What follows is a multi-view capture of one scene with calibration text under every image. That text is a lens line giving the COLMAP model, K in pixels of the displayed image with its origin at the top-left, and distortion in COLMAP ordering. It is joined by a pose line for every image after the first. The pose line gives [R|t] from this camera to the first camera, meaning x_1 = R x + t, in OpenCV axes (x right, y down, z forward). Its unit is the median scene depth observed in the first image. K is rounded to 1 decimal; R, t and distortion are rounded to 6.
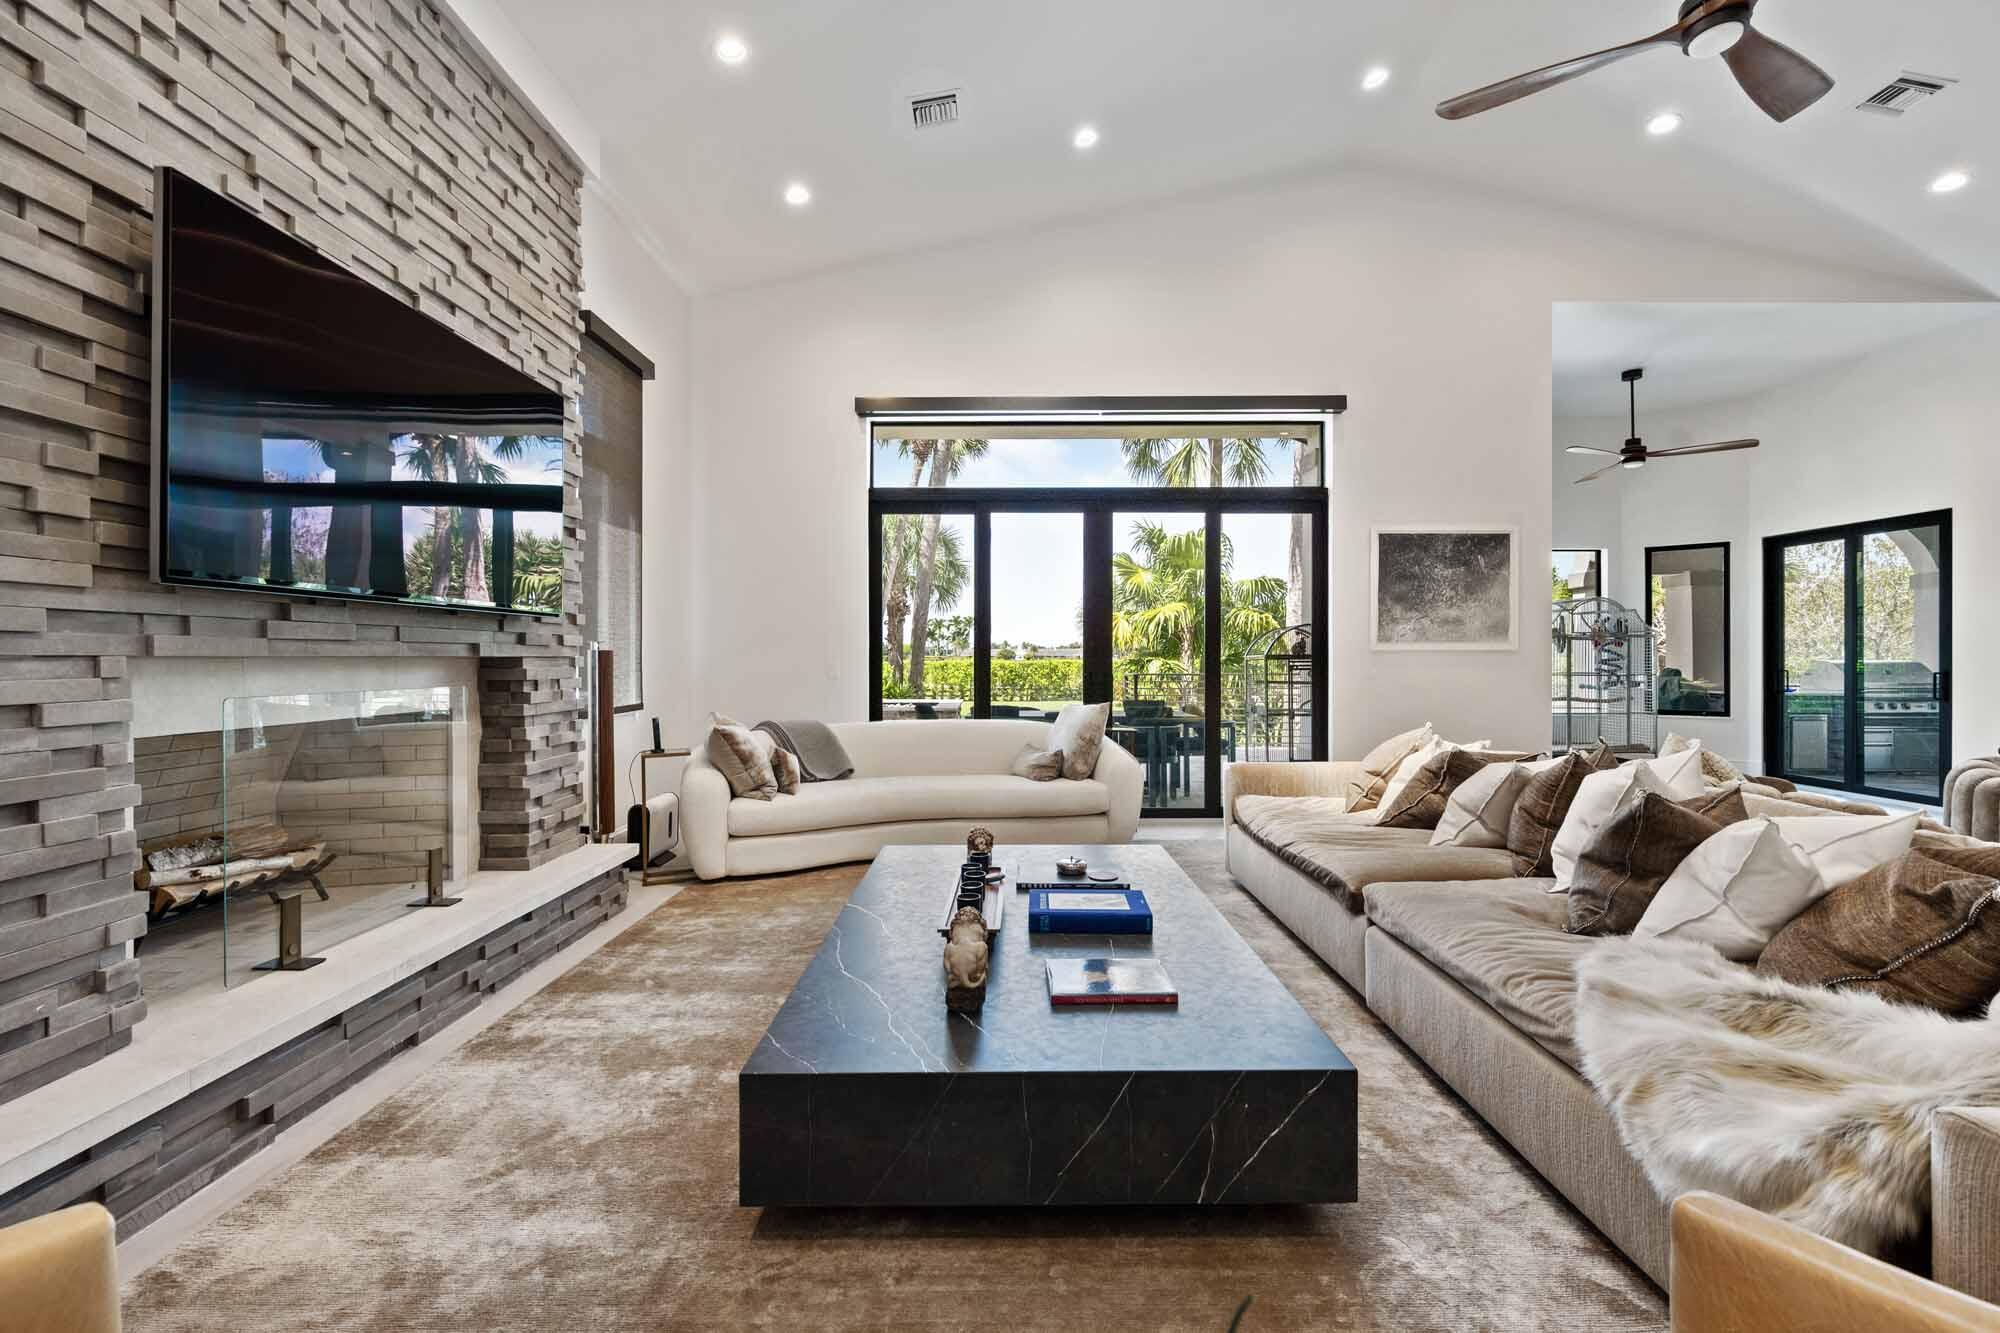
lens RADIAL K [[801.4, 0, 1013.0], [0, 801.4, 657.5], [0, 0, 1]] dist [-0.006085, 0.001052]
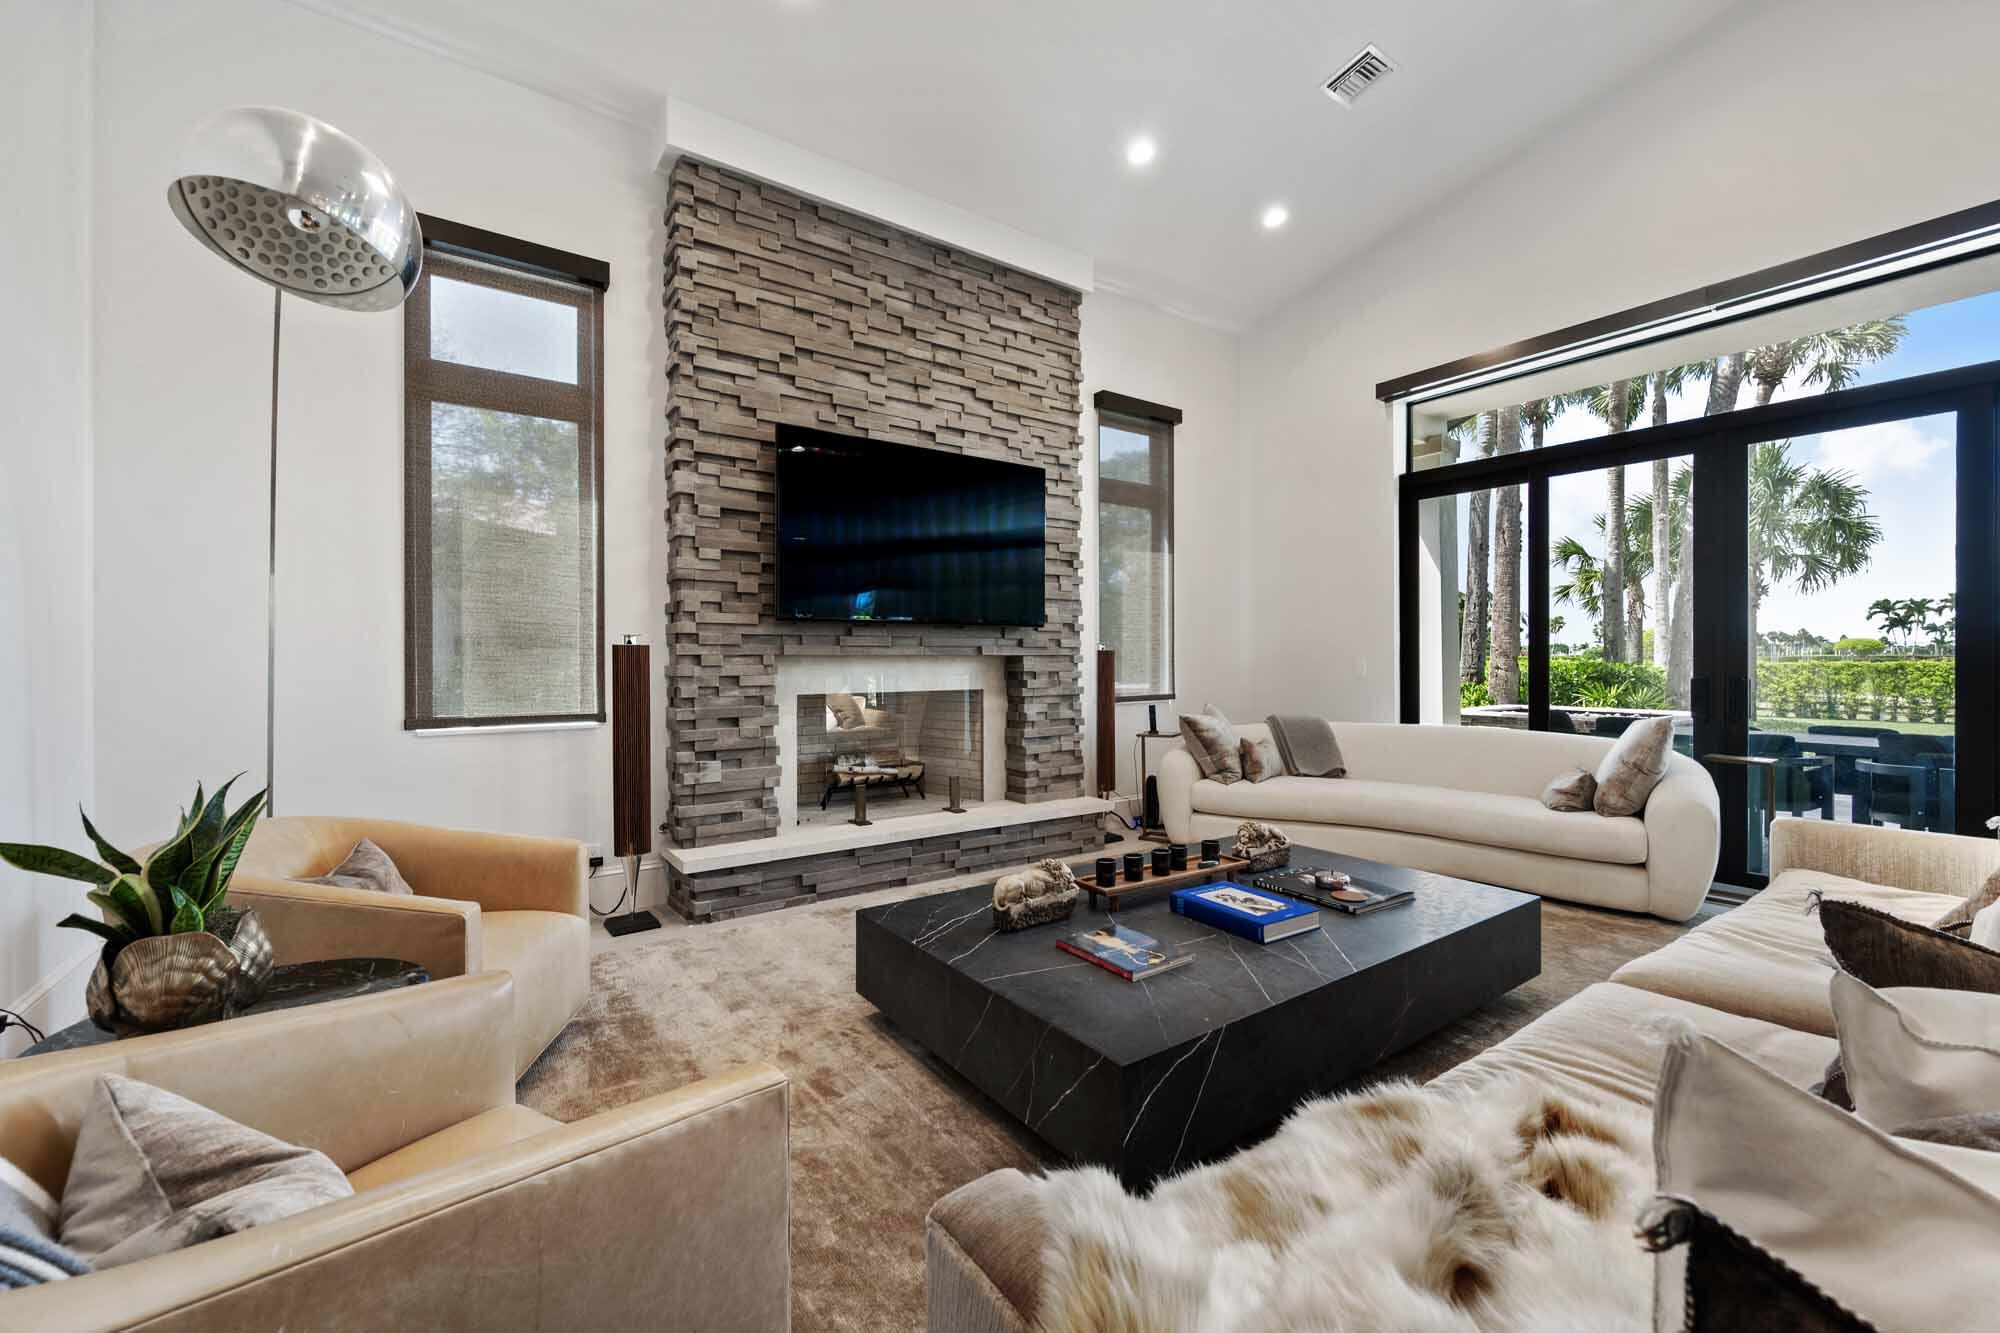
lens RADIAL K [[801.4, 0, 1012.8], [0, 801.4, 658.6], [0, 0, 1]] dist [-0.006085, 0.001052]
pose [[0.577962, -0.000146, -0.816063, 0.647509], [0.001422, 0.999999, 0.000828, 0.004089], [0.816062, -0.001638, 0.577962, 0.175086]]
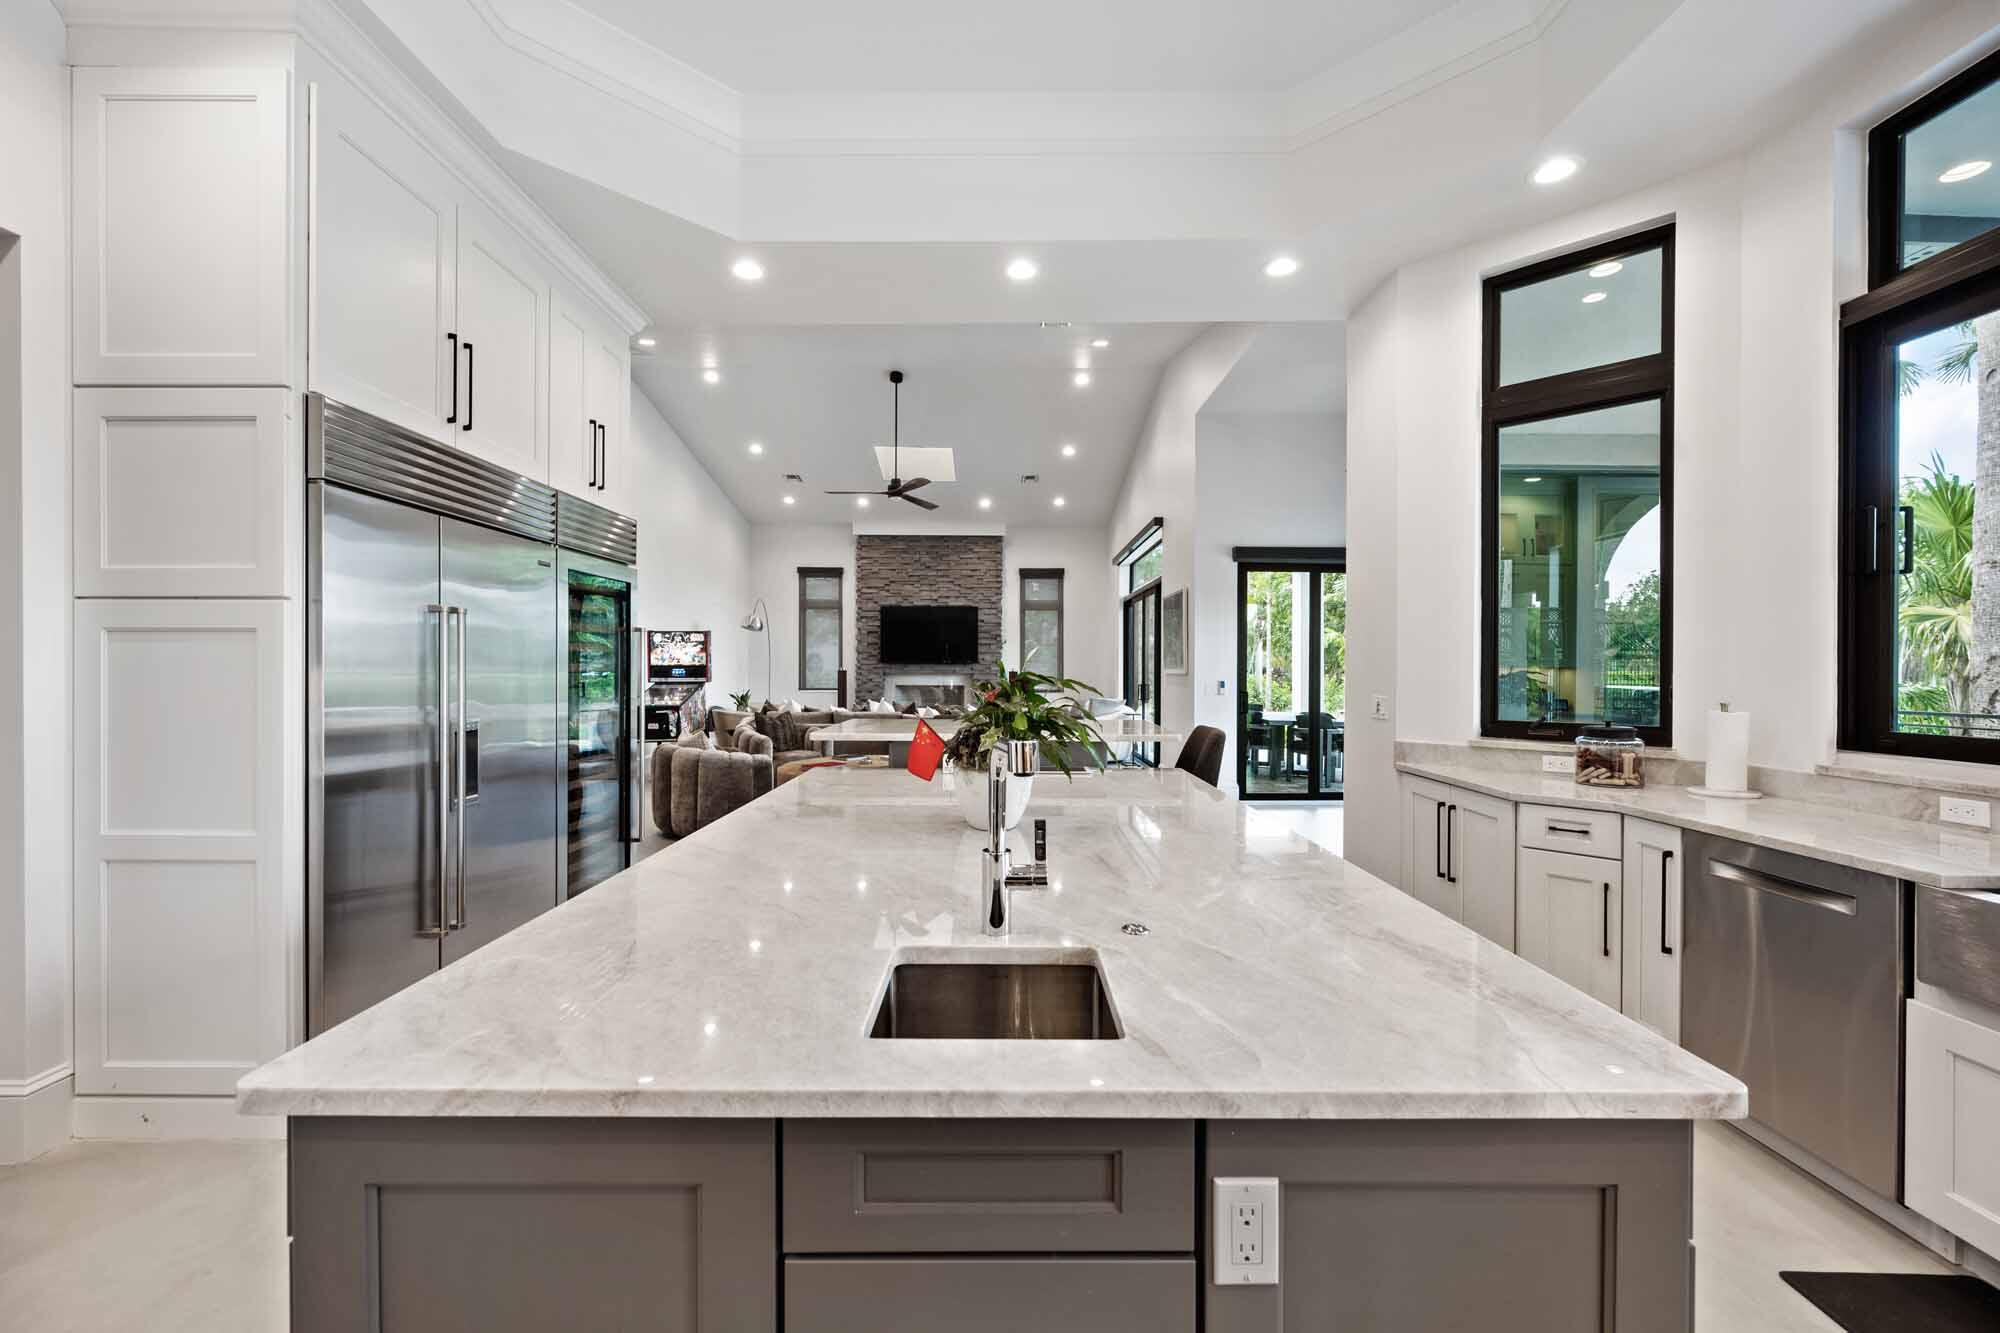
lens RADIAL K [[801.4, 0, 1008.1], [0, 801.4, 670.3], [0, 0, 1]] dist [-0.006085, 0.001052]
pose [[-0.000747, 0.002425, -0.999997, 3.931574], [-0.004955, 0.999985, 0.002429, -0.032159], [0.999987, 0.004957, -0.000735, 1.355111]]
